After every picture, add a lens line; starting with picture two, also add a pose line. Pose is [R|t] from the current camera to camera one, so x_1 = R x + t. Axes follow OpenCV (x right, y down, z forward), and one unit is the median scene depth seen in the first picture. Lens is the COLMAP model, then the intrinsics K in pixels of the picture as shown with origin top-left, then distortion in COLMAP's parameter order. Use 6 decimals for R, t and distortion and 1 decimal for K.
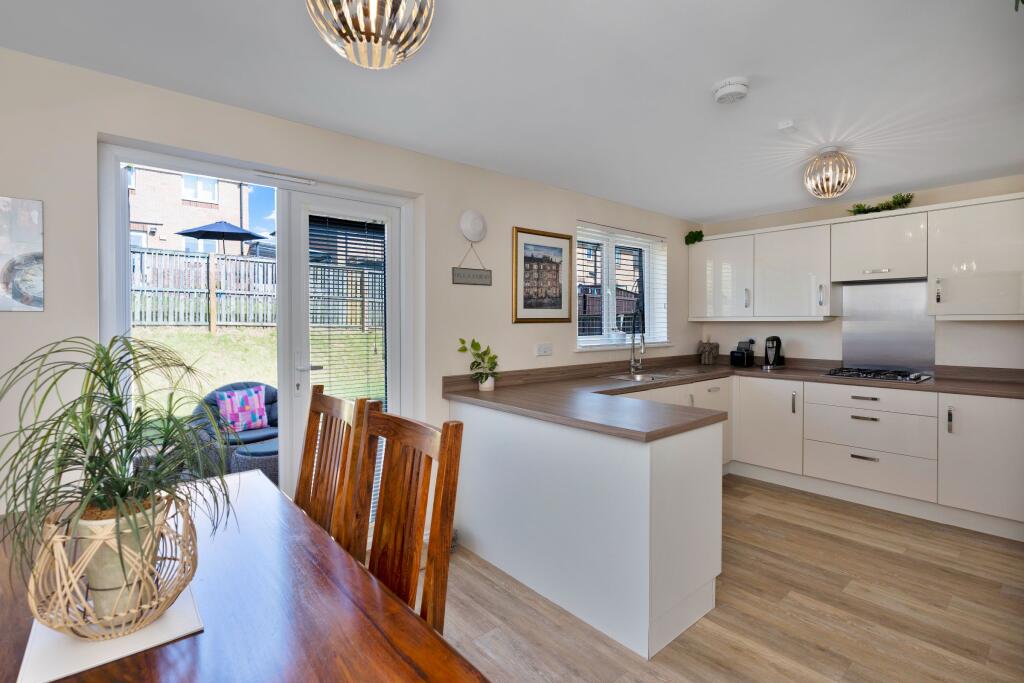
lens RADIAL K [[492.4, 0, 510.0], [0, 492.4, 327.4], [0, 0, 1]] dist [-0.011980, 0.000984]
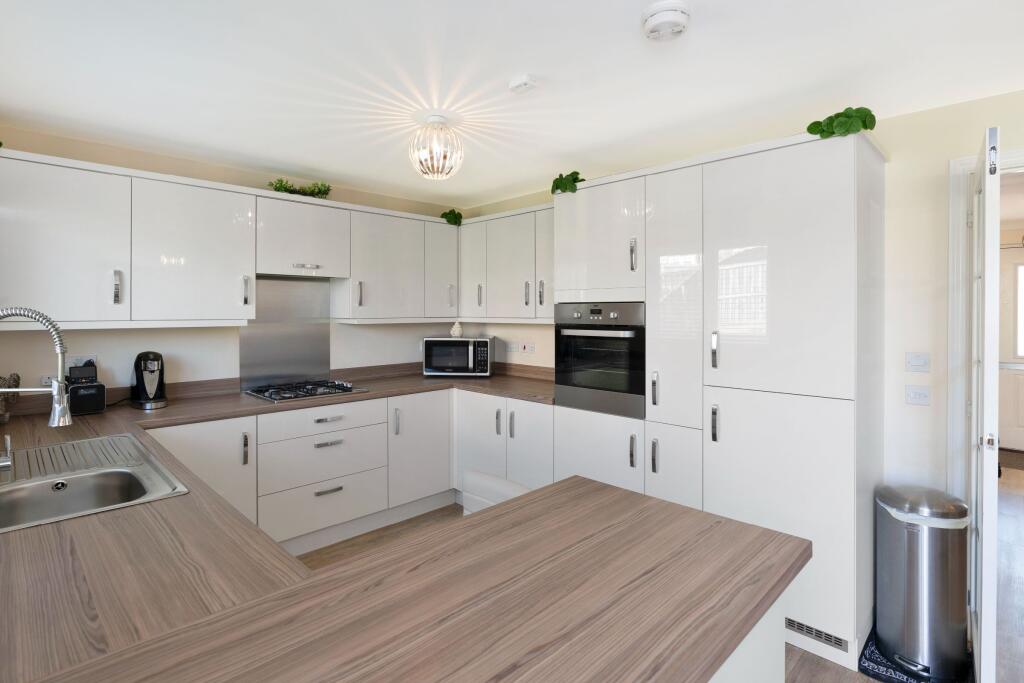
lens RADIAL K [[506.0, 0, 527.1], [0, 506.0, 314.5], [0, 0, 1]] dist [-0.010736, 0.000522]
pose [[-0.092847, -0.003309, 0.995675, -0.153992], [0.011016, 0.999930, 0.004350, -0.032380], [-0.995619, 0.011372, -0.092804, 0.721919]]
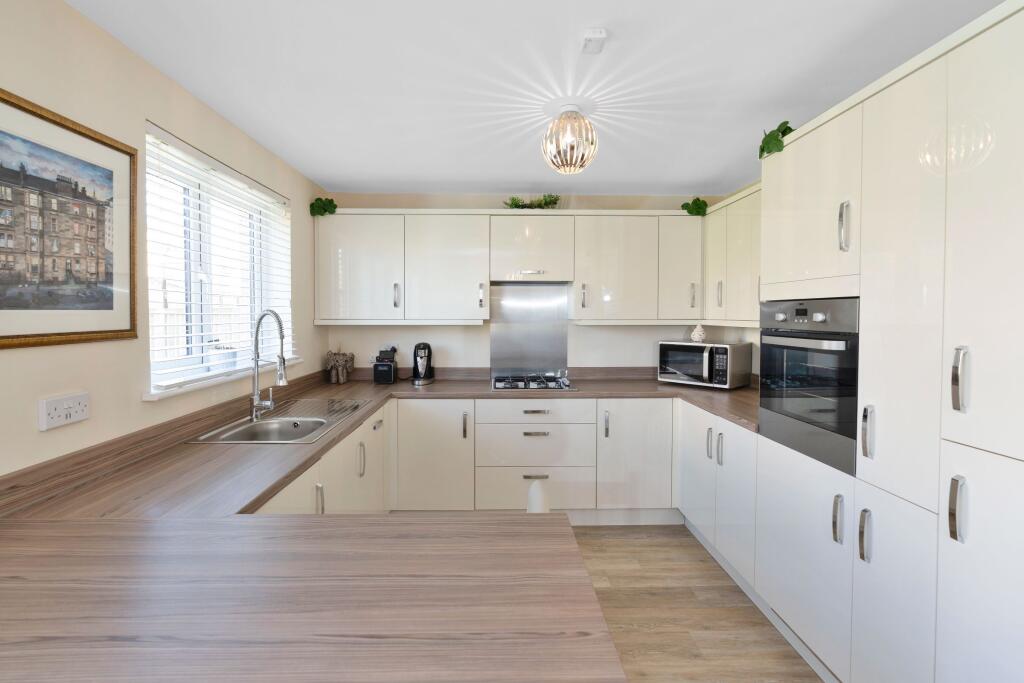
lens RADIAL K [[492.4, 0, 510.0], [0, 492.4, 327.4], [0, 0, 1]] dist [-0.011980, 0.000984]
pose [[0.633796, -0.017444, 0.773303, -0.007665], [0.005787, 0.999825, 0.017810, -0.026963], [-0.773478, -0.006813, 0.633786, 0.447323]]
